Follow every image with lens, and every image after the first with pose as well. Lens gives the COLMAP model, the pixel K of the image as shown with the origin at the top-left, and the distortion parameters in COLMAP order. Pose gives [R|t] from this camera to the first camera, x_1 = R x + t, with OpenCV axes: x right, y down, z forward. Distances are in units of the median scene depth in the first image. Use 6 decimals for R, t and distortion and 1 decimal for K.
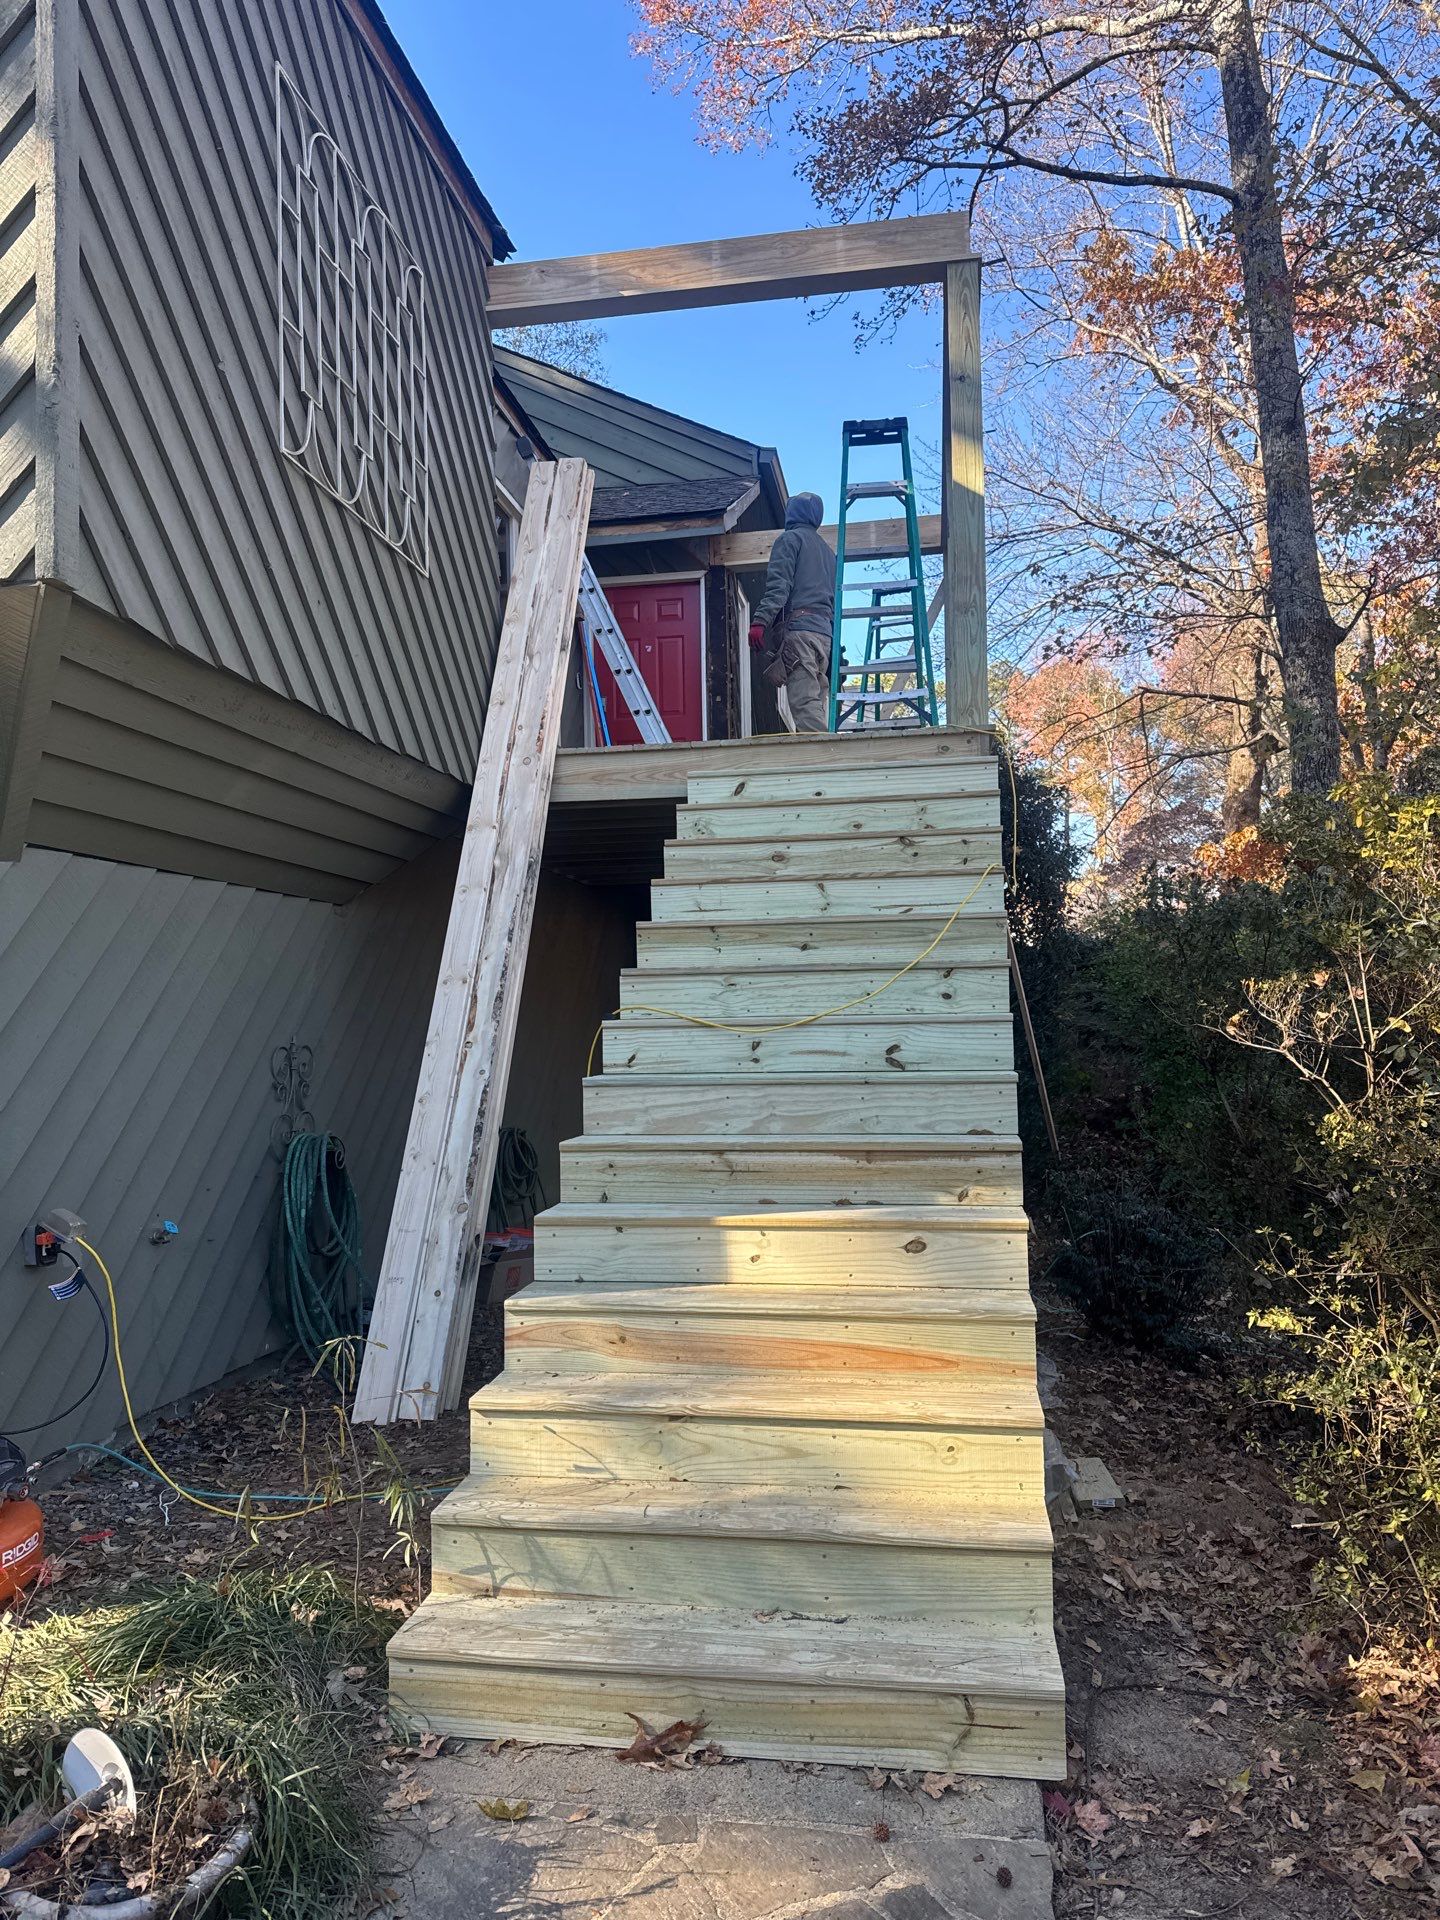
lens RADIAL K [[1347.4, 0, 712.2], [0, 1347.4, 974.7], [0, 0, 1]] dist [0.017997, -0.029164]
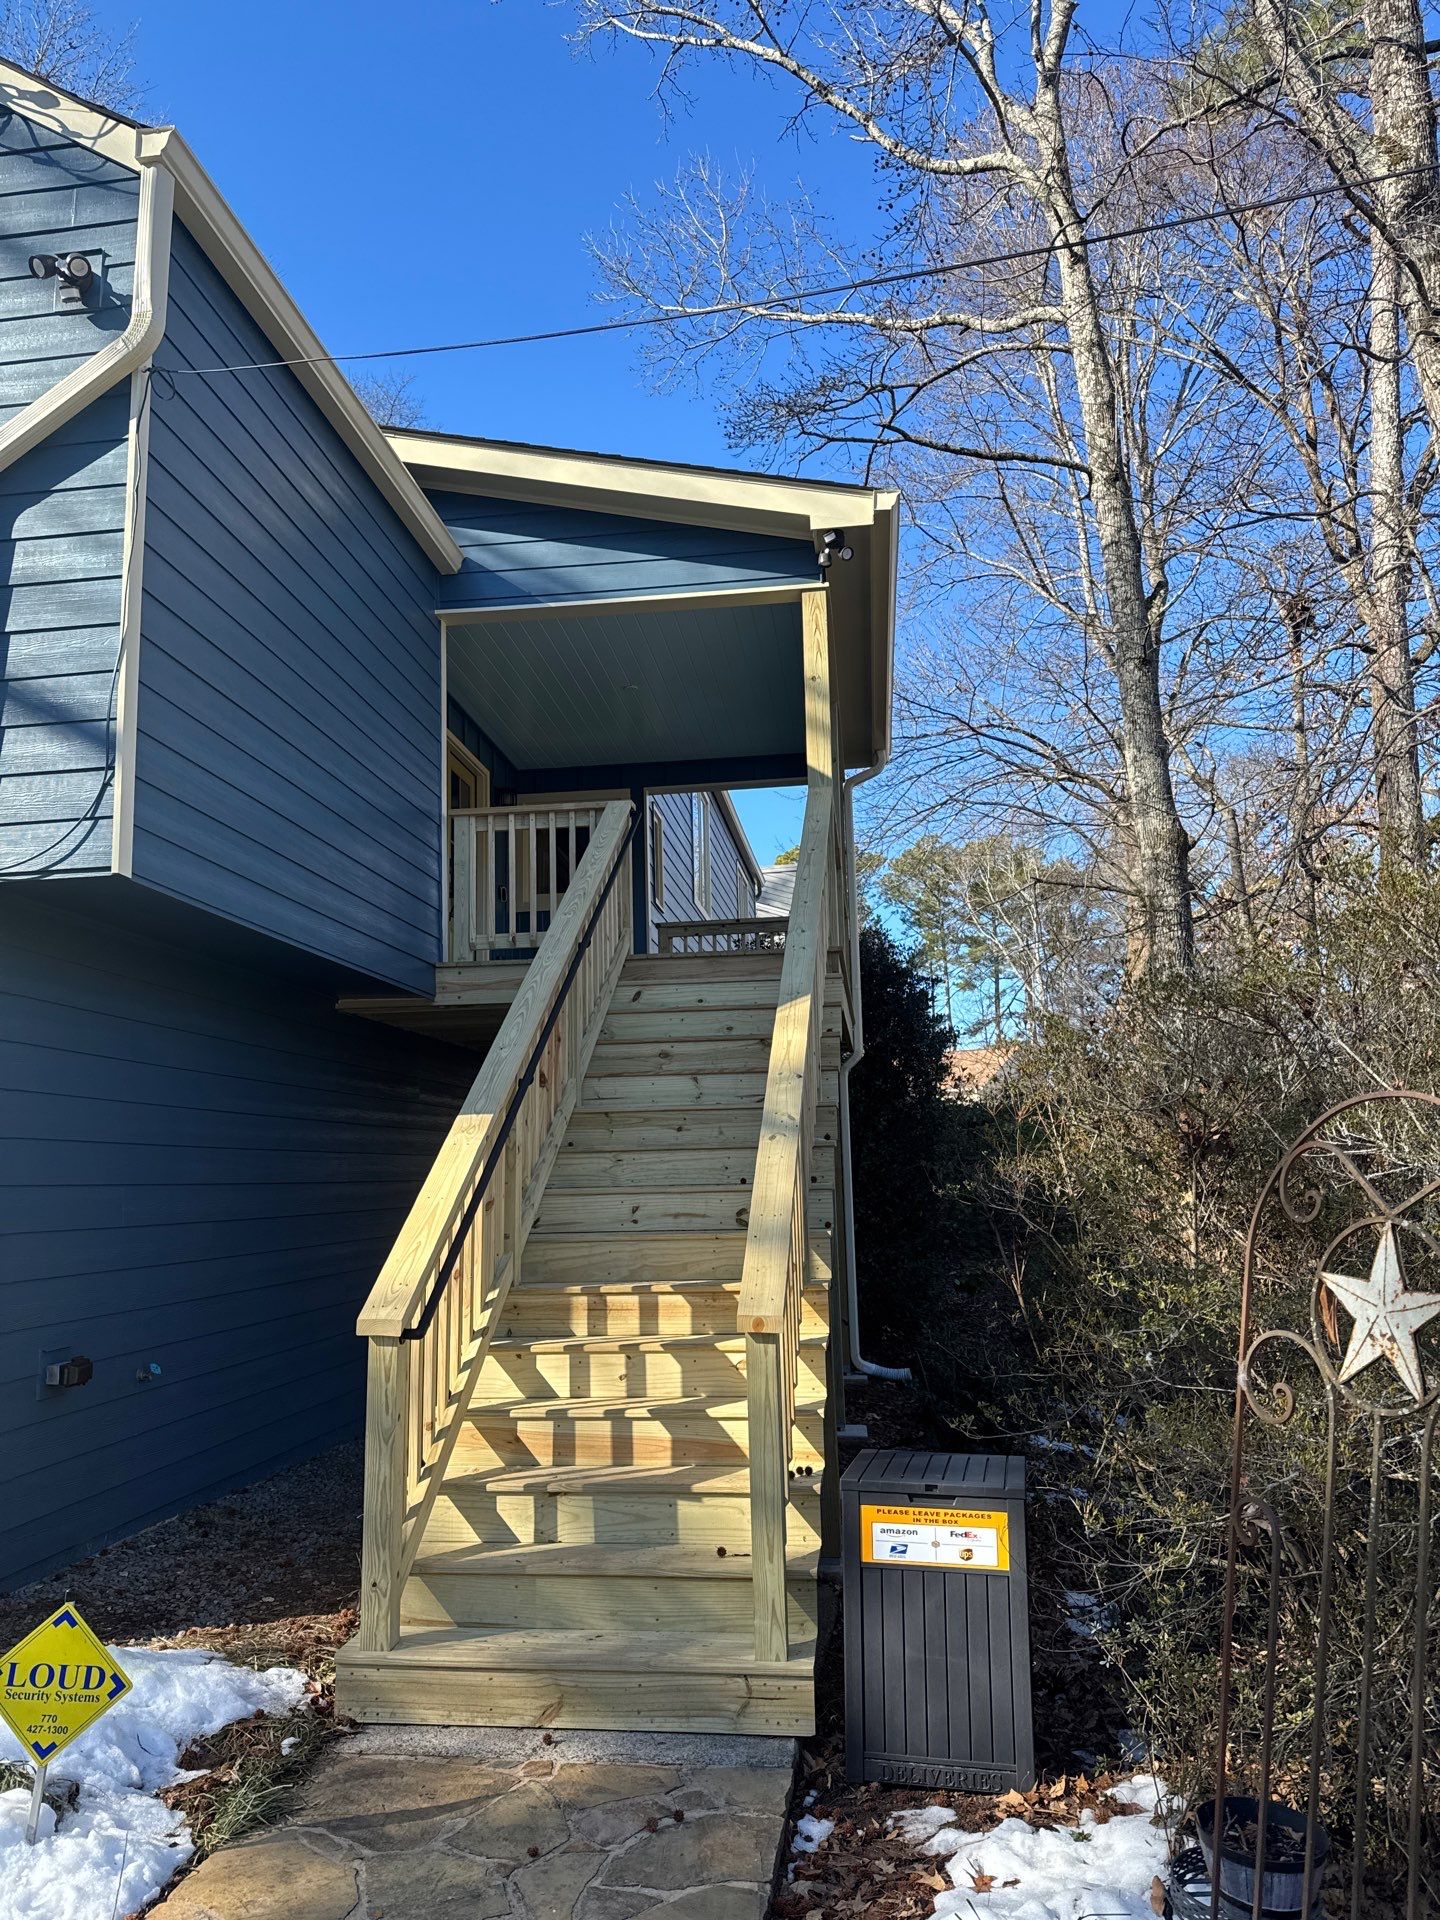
lens RADIAL K [[1347.4, 0, 717.7], [0, 1347.4, 963.9], [0, 0, 1]] dist [0.017997, -0.029164]
pose [[0.999076, 0.005269, 0.042660, 0.052539], [0.000128, 0.992090, -0.125525, -0.017398], [-0.042984, 0.125415, 0.991173, -0.282553]]
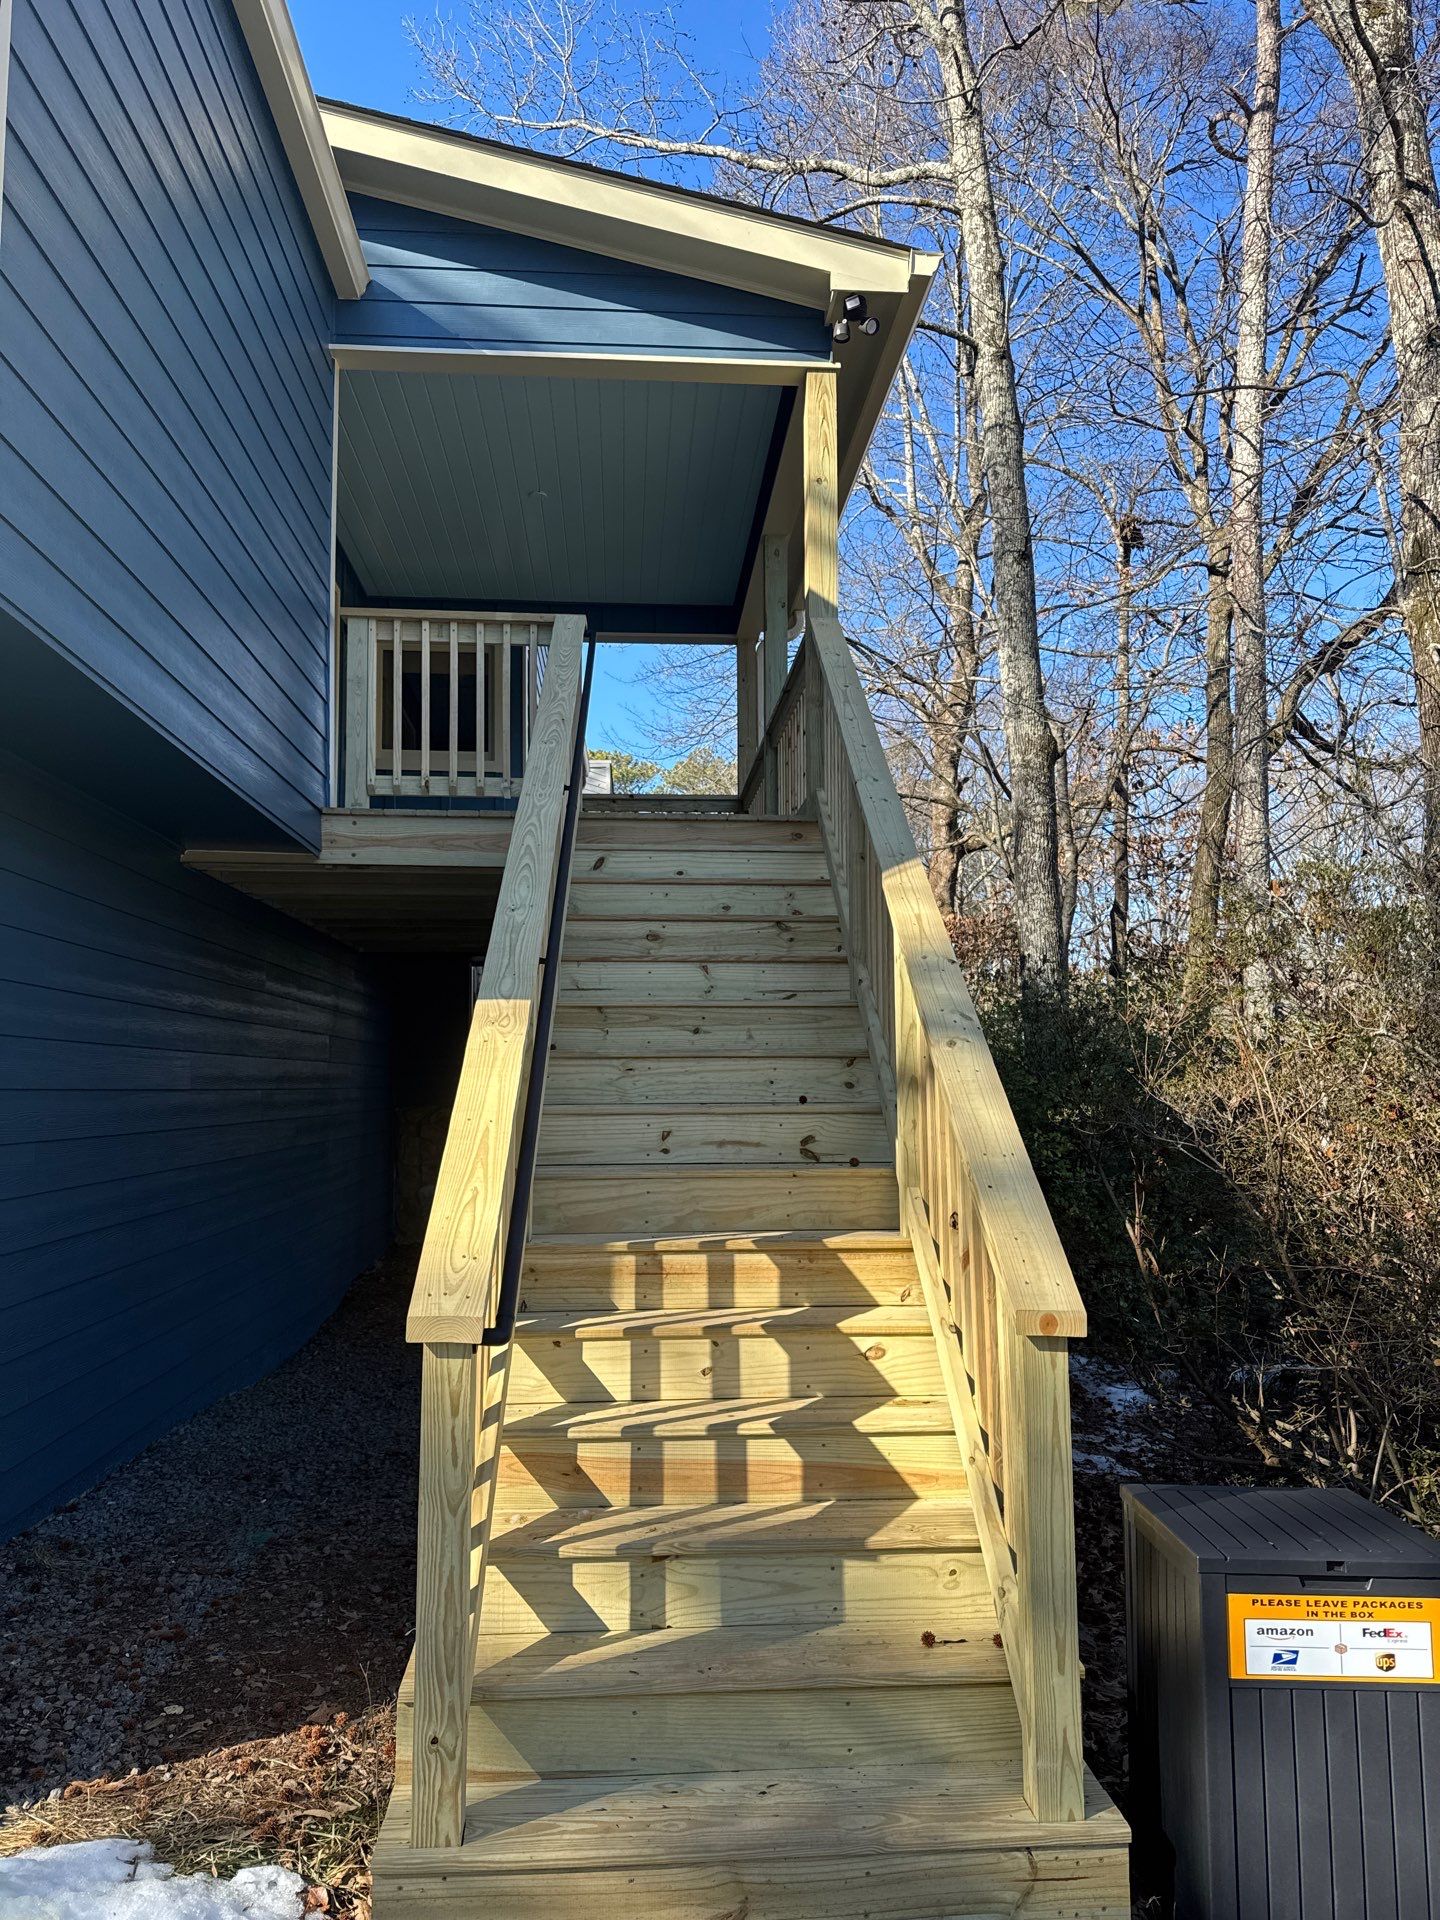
lens RADIAL K [[1347.4, 0, 722.9], [0, 1347.4, 957.2], [0, 0, 1]] dist [0.017997, -0.029164]
pose [[0.971246, 0.038631, 0.234922, -0.149551], [-0.023053, 0.997371, -0.068703, -0.007916], [-0.236959, 0.061312, 0.969583, 0.059316]]
